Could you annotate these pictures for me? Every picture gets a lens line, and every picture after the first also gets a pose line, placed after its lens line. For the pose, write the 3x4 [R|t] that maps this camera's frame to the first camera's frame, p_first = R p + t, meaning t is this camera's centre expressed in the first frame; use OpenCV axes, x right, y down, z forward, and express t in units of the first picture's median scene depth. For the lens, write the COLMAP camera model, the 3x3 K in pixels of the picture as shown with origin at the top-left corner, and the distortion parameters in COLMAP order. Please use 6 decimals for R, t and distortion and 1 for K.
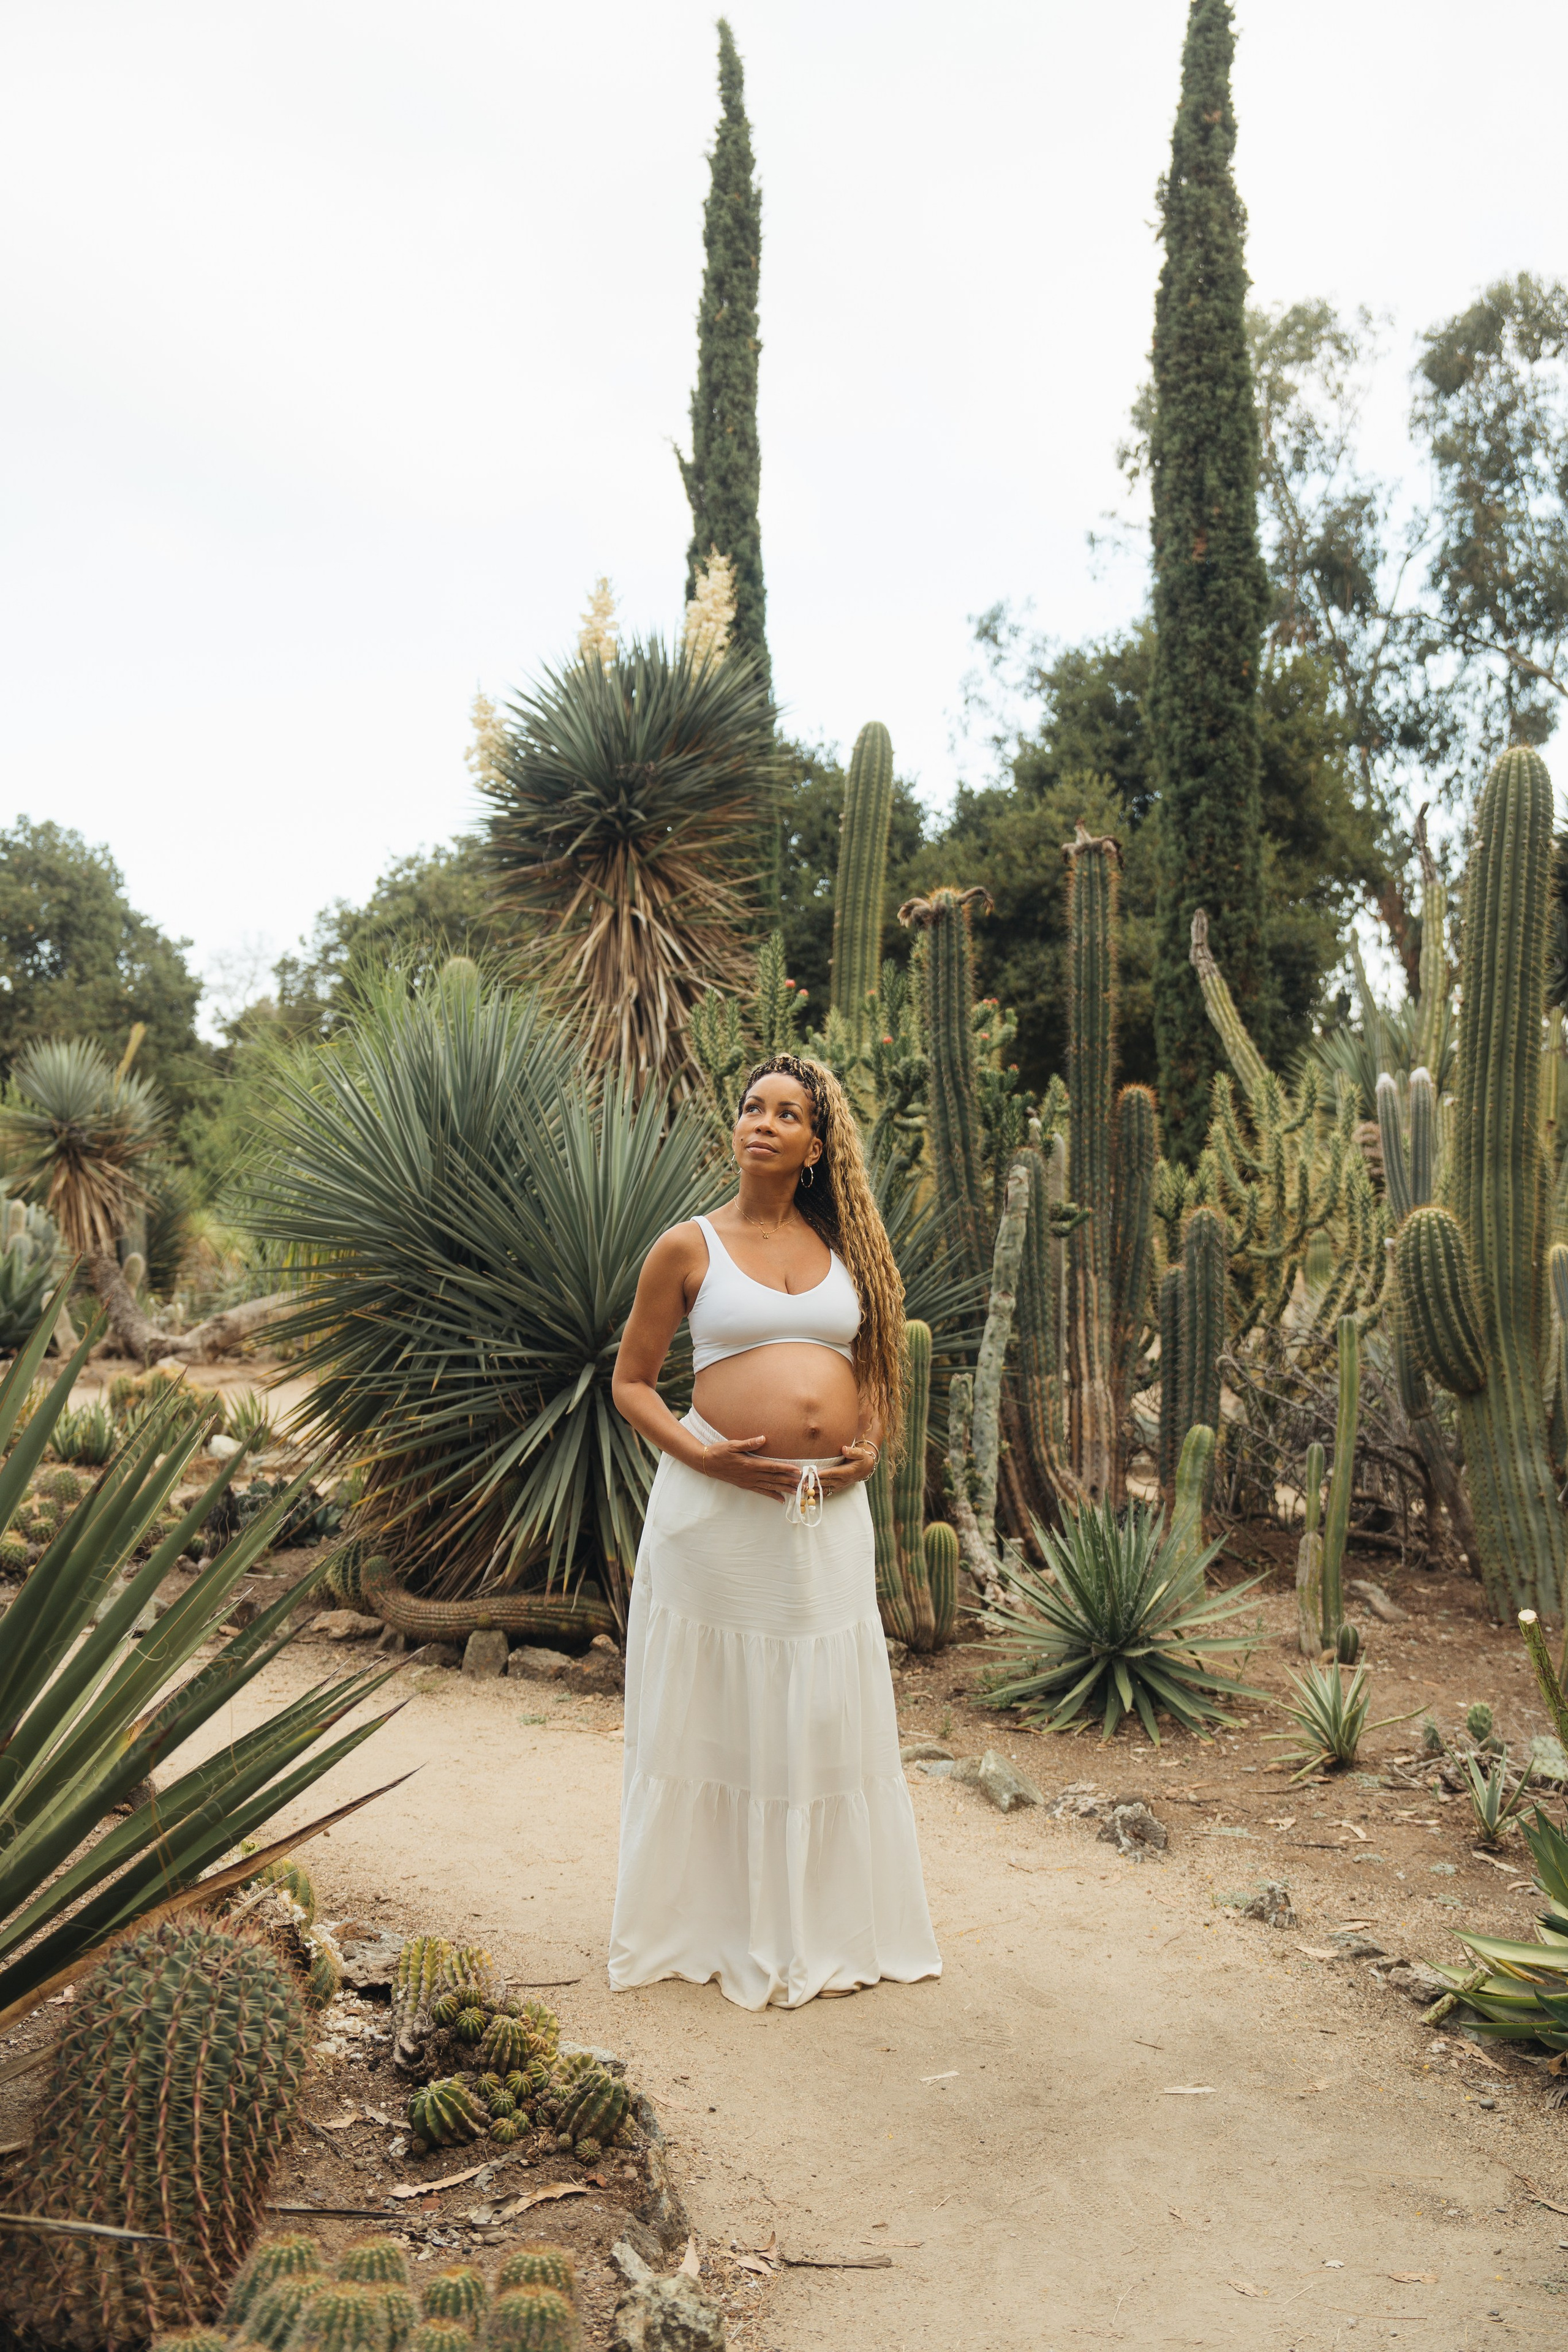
lens RADIAL K [[2179.6, 0, 784.0], [0, 2179.6, 1176.0], [0, 0, 1]] dist [-0.009560, -0.000281]
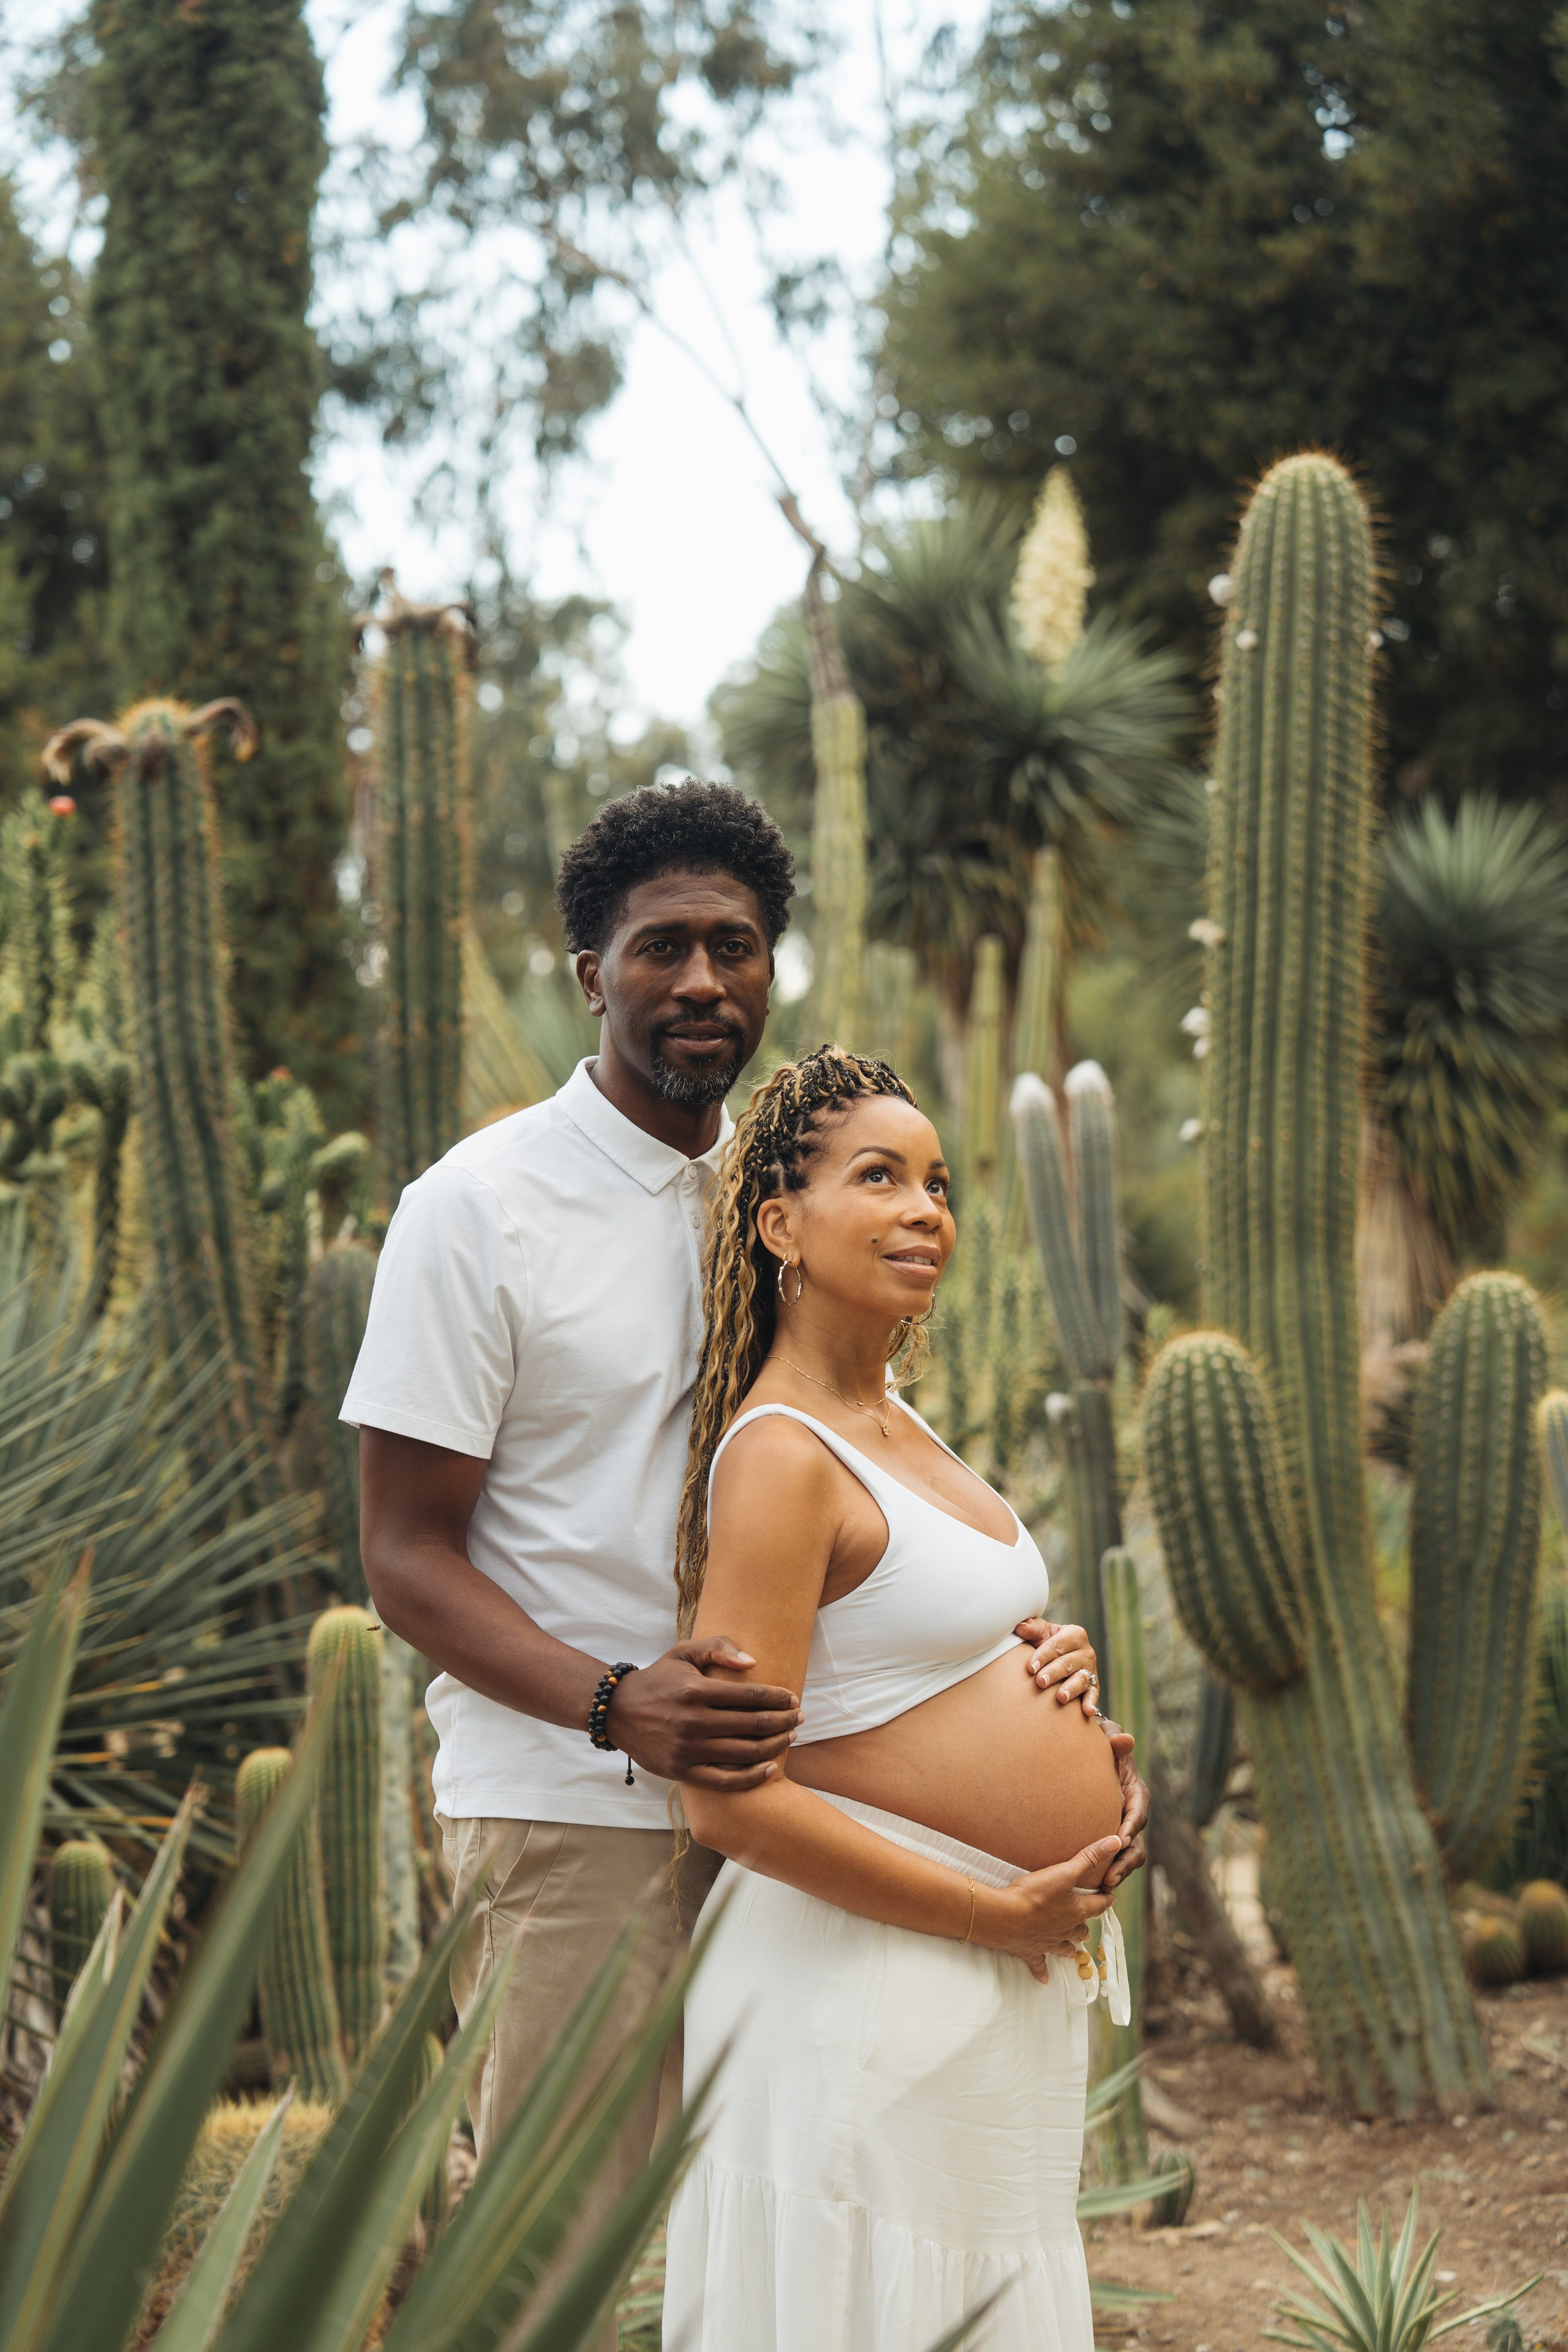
lens RADIAL K [[4597.5, 0, 784.0], [0, 4597.5, 1176.0], [0, 0, 1]] dist [0.026654, -0.147229]
pose [[0.920376, -0.023184, 0.390346, -0.198186], [0.032555, 0.999318, -0.017406, -0.006575], [-0.389676, 0.028728, 0.920504, 0.023258]]
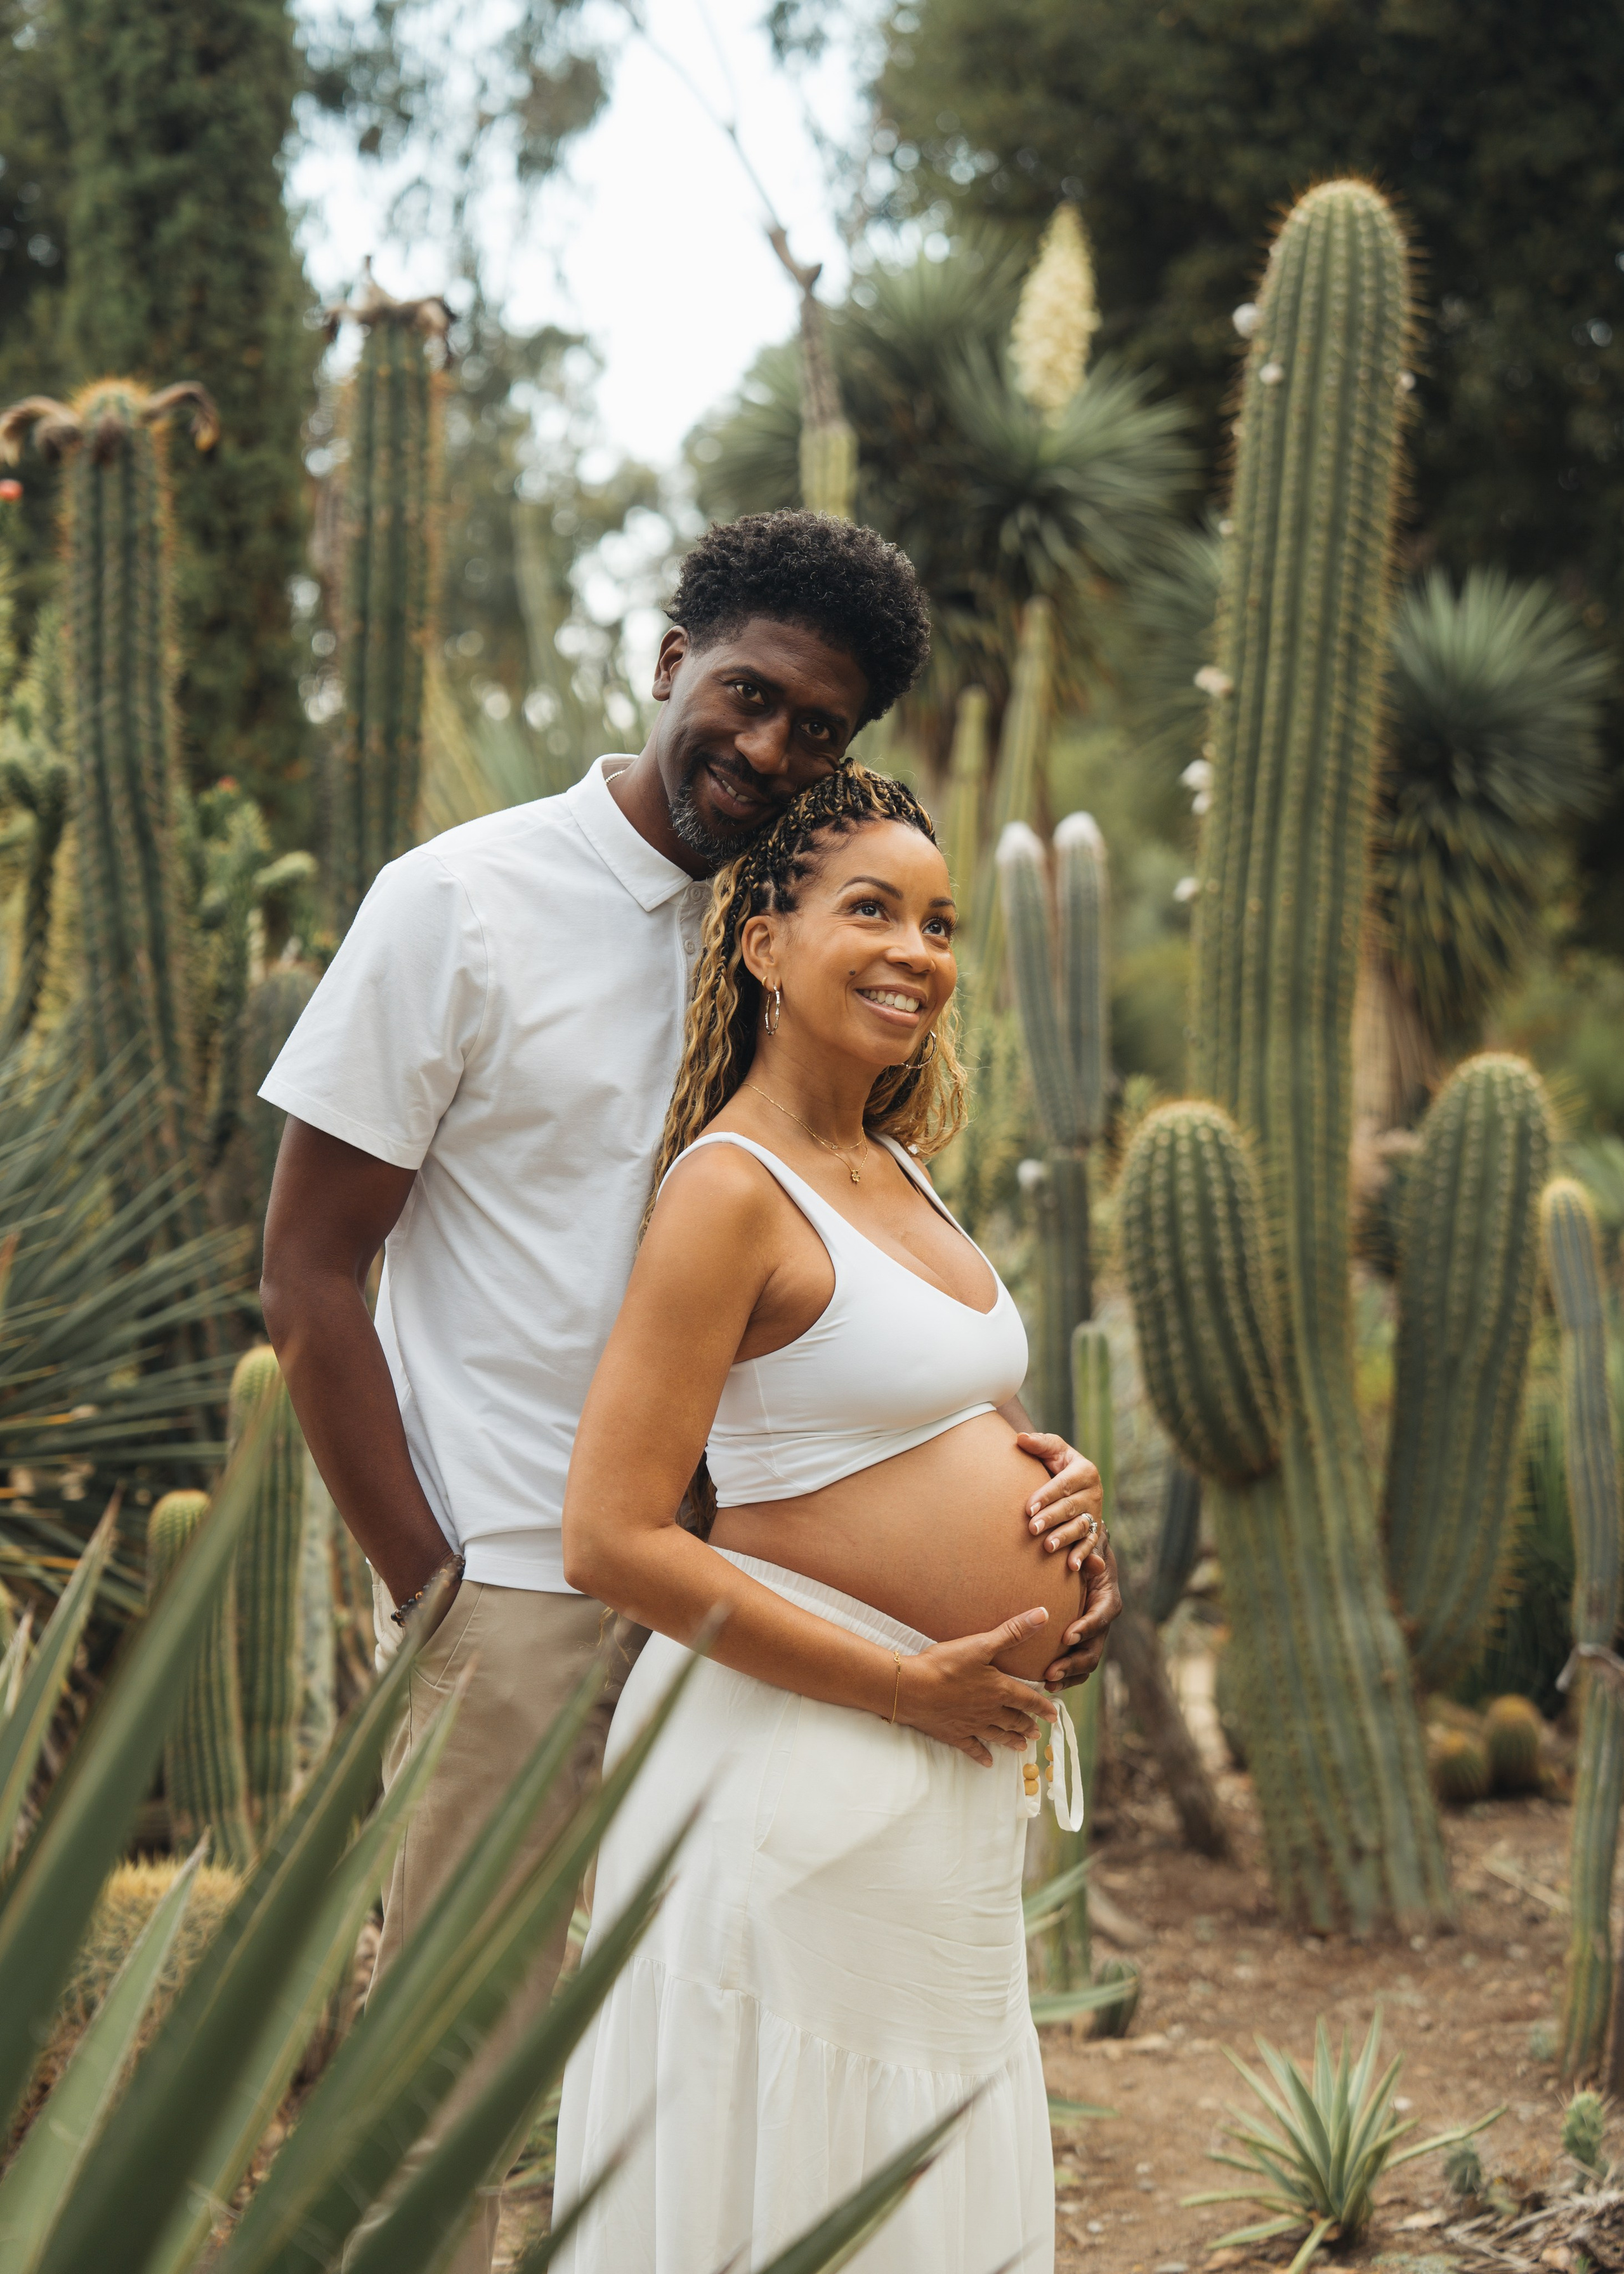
lens RADIAL K [[4767.7, 0, 819.2], [0, 4767.7, 1026.0], [0, 0, 1]] dist [0.017074, 0.015120]
pose [[0.913532, 0.013974, 0.406528, -0.194423], [-0.015204, 0.999884, -0.000204, -0.001494], [-0.406484, -0.005995, 0.913638, 0.041961]]
